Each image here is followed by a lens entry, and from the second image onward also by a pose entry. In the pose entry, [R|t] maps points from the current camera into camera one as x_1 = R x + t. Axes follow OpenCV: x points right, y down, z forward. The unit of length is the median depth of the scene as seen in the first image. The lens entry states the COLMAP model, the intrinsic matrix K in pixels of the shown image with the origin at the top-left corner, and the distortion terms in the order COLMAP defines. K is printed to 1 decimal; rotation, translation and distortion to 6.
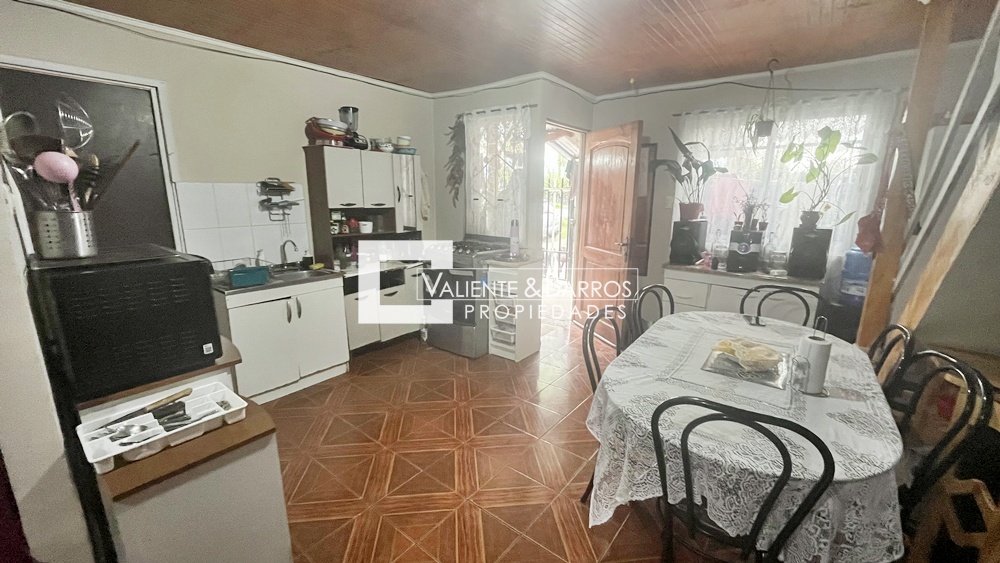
lens RADIAL K [[402.4, 0, 494.6], [0, 402.4, 281.8], [0, 0, 1]] dist [-0.000391, -0.000563]
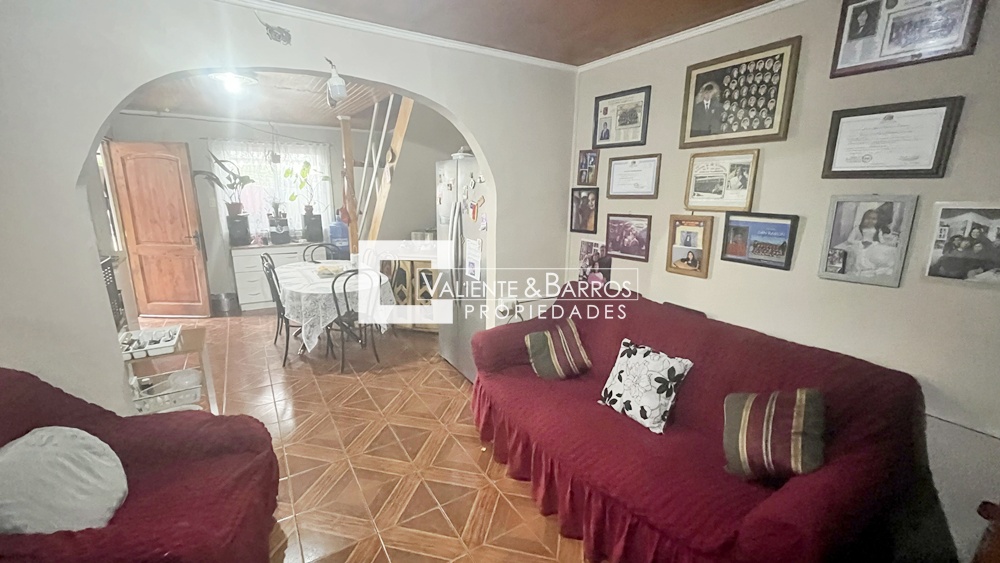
lens RADIAL K [[402.4, 0, 496.5], [0, 402.4, 277.6], [0, 0, 1]] dist [-0.000391, -0.000563]
pose [[0.329340, -0.214533, 0.919517, -0.692343], [0.192571, 0.968639, 0.157021, 0.021005], [-0.924365, 0.125359, 0.360325, -0.417772]]
